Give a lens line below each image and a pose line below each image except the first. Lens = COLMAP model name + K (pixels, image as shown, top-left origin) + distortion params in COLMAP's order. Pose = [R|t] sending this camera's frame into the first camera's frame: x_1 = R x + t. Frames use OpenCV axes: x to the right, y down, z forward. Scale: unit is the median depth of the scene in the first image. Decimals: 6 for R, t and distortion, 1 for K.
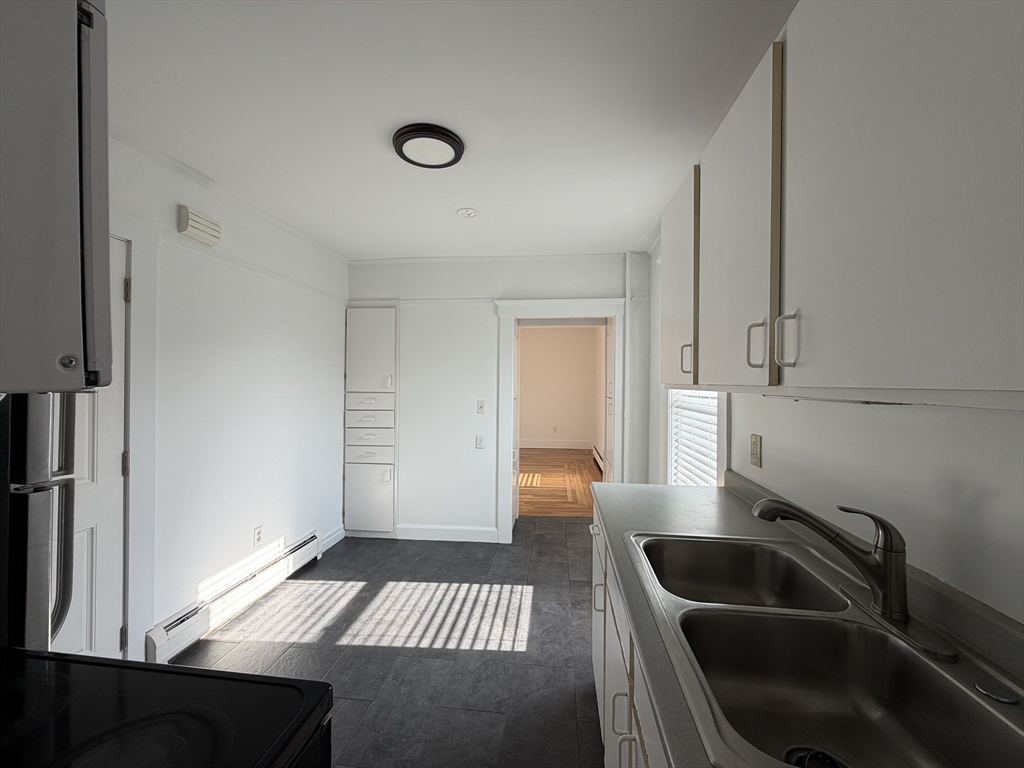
lens RADIAL K [[410.0, 0, 507.9], [0, 410.0, 383.7], [0, 0, 1]] dist [0.004610, -0.000114]
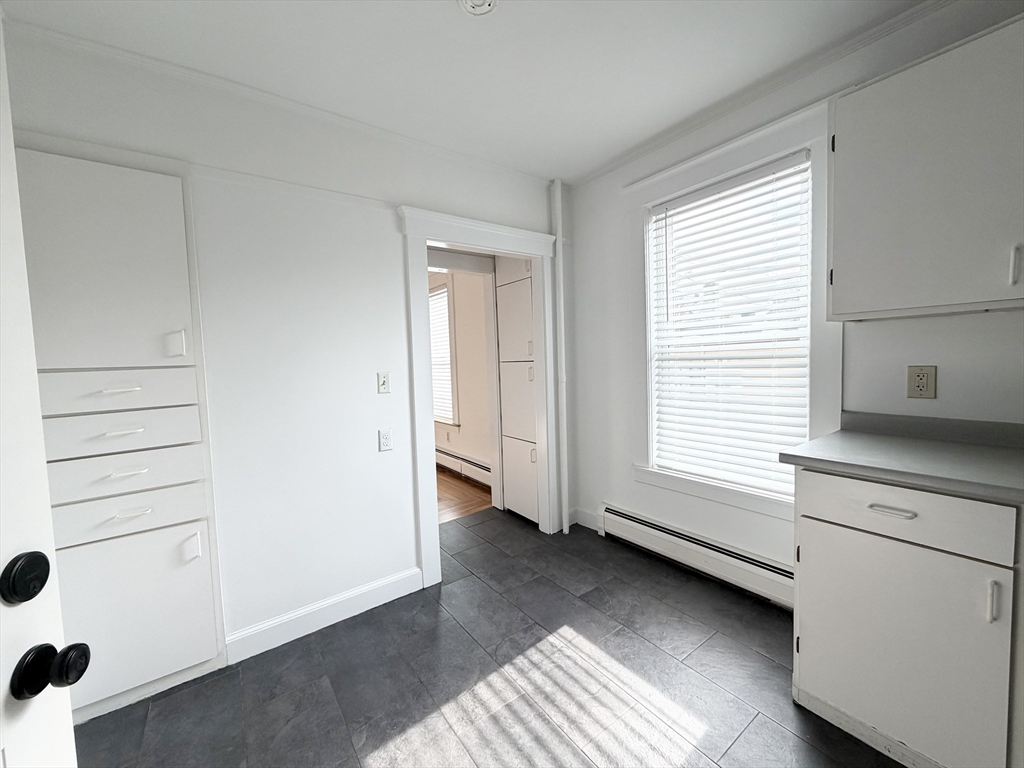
lens RADIAL K [[410.0, 0, 512.1], [0, 410.0, 383.2], [0, 0, 1]] dist [0.004610, -0.000114]
pose [[0.741983, -0.075095, 0.666199, -0.468431], [0.046658, 0.997082, 0.060426, 0.042513], [-0.668793, -0.013752, 0.743322, 0.603850]]
